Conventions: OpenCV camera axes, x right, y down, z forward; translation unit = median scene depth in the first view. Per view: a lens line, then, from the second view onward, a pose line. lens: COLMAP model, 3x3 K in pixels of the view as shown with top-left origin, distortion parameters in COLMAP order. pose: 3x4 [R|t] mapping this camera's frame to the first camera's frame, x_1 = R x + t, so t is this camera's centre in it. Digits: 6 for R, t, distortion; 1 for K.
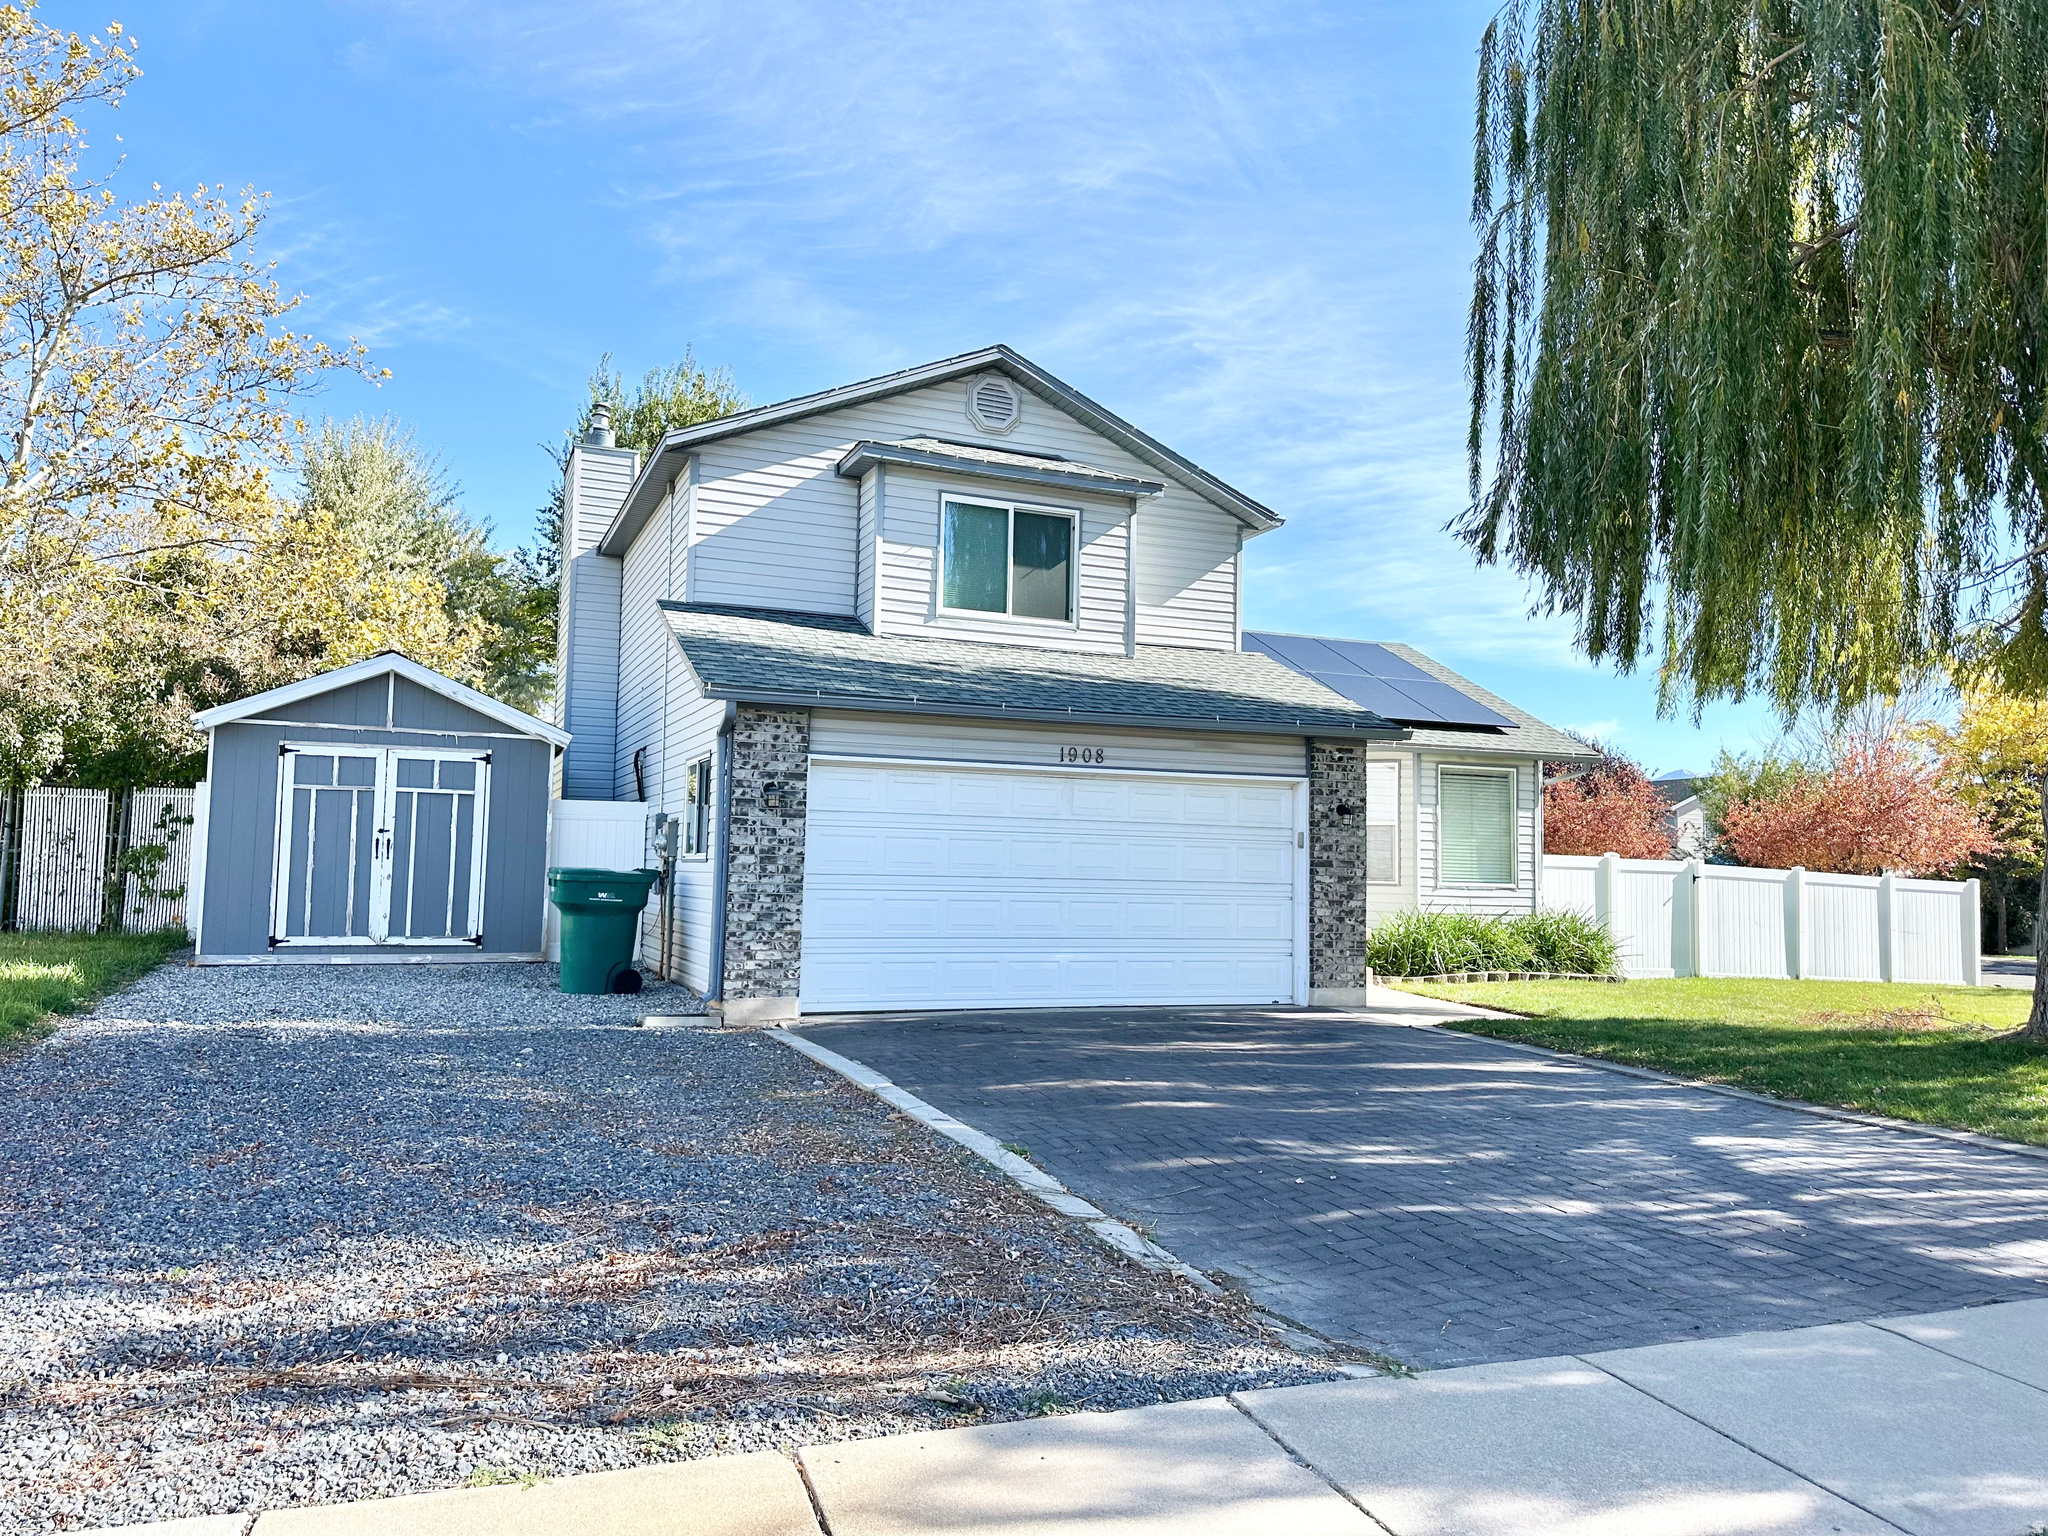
lens RADIAL K [[1461.6, 0, 1024.0], [0, 1461.6, 768.0], [0, 0, 1]] dist [0.047451, -0.001808]
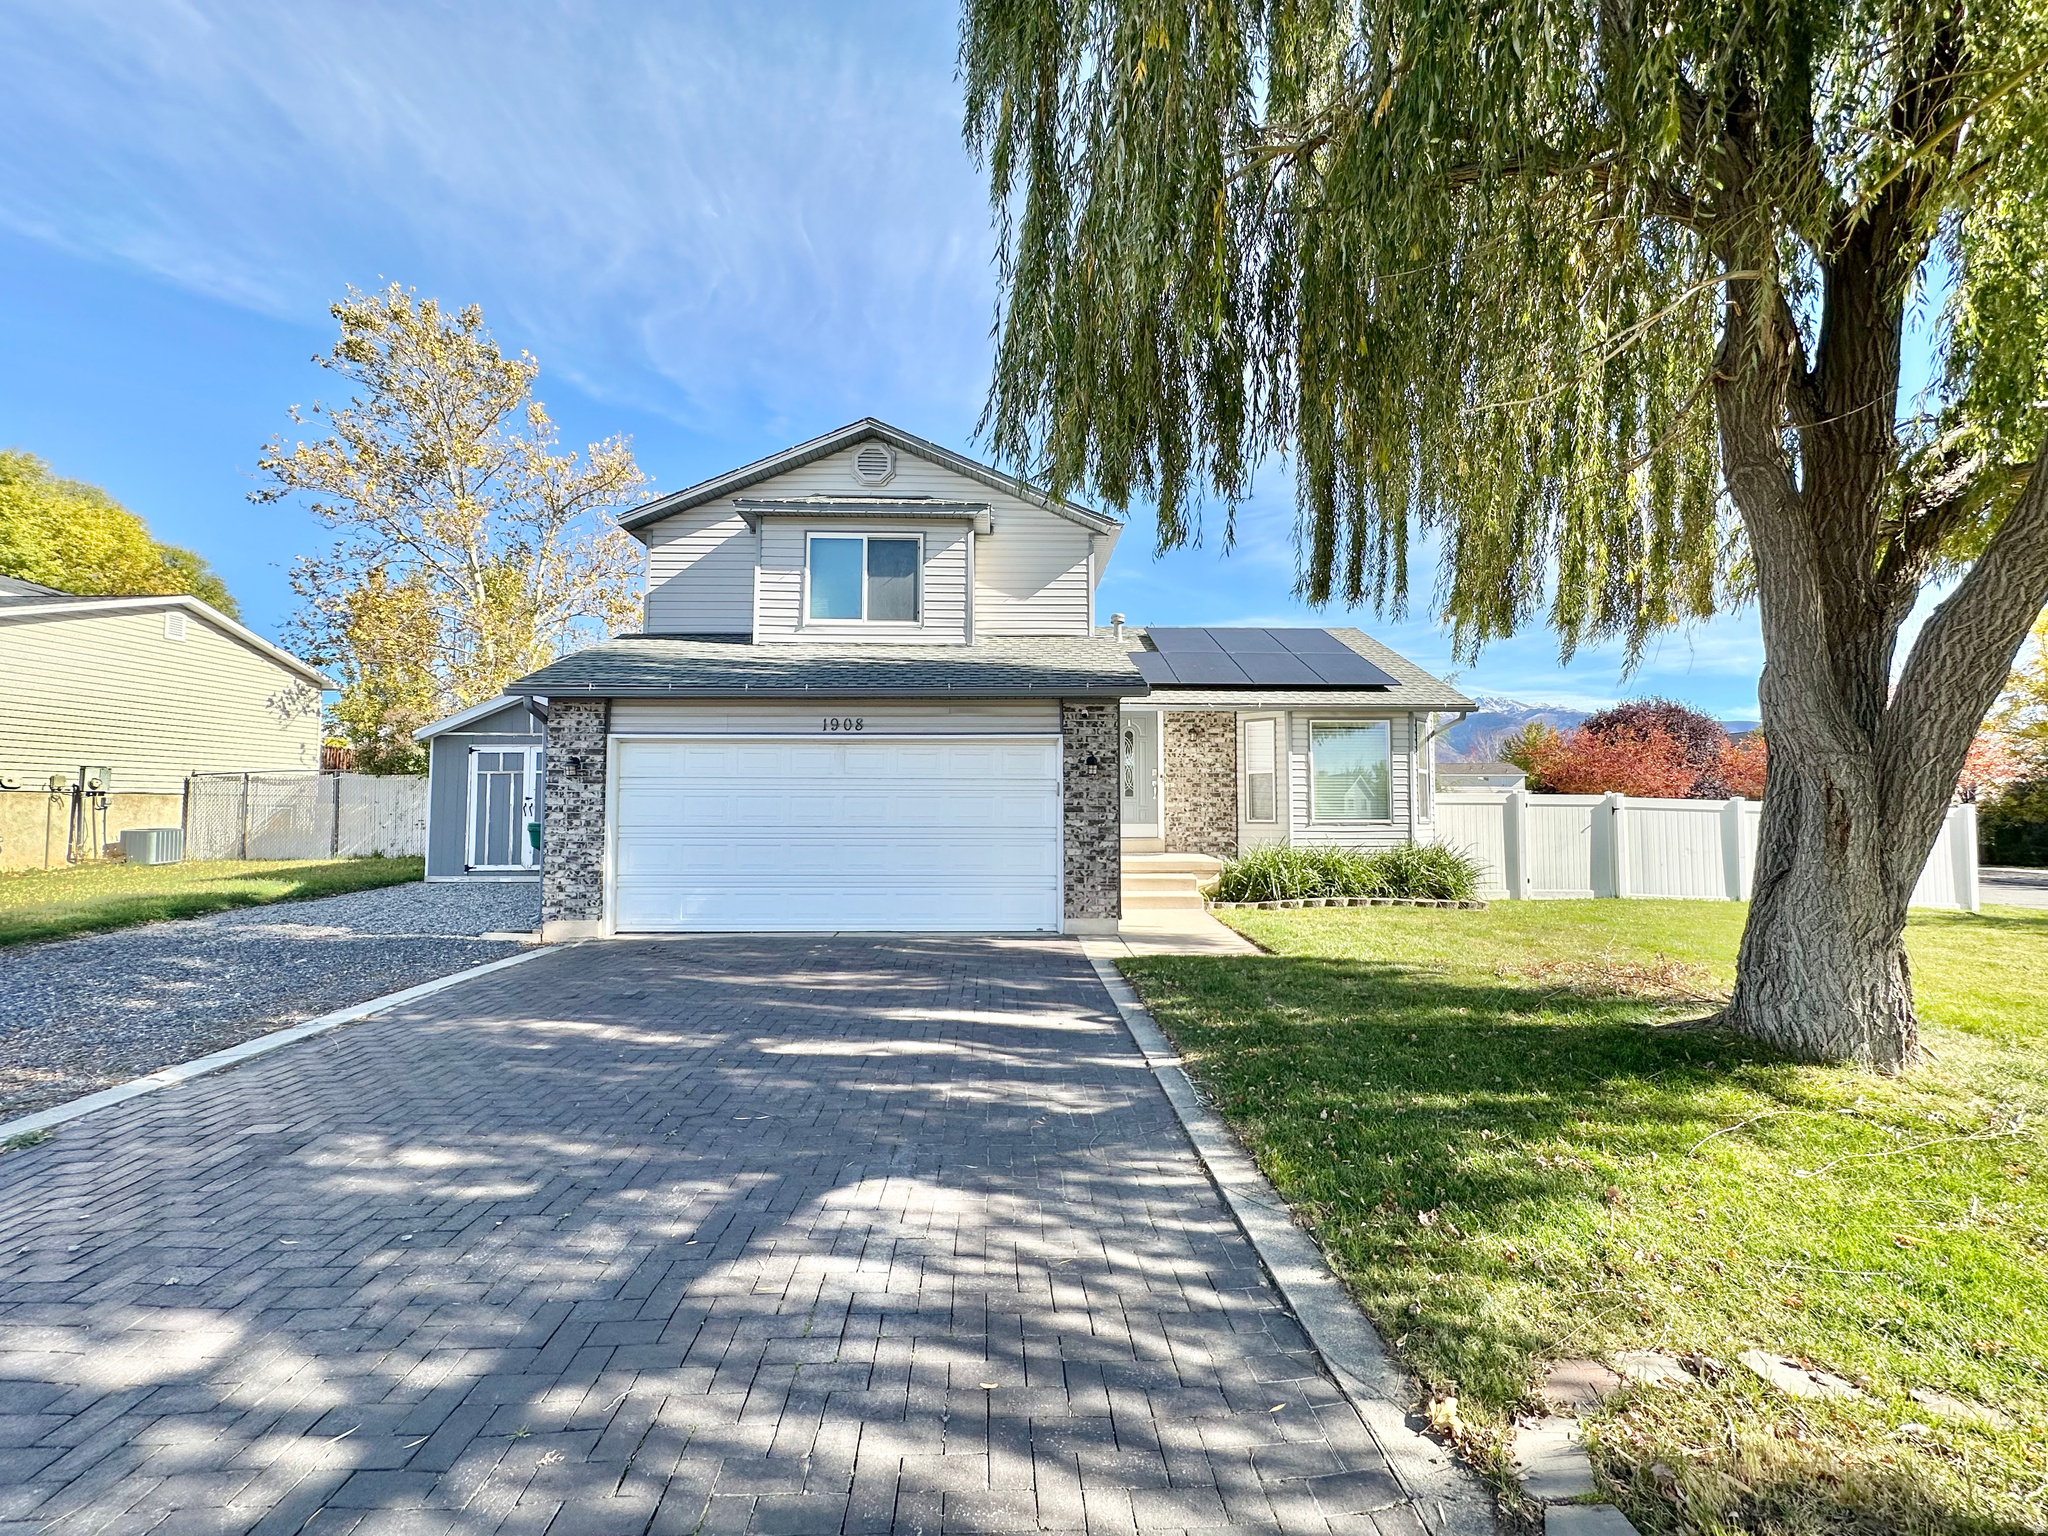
lens RADIAL K [[820.4, 0, 1024.0], [0, 820.4, 768.0], [0, 0, 1]] dist [-0.020526, 0.000035]
pose [[0.932768, -0.036913, -0.358584, 0.390605], [0.043510, 0.998999, 0.010342, 0.024852], [0.357843, -0.025248, 0.933440, 0.388557]]
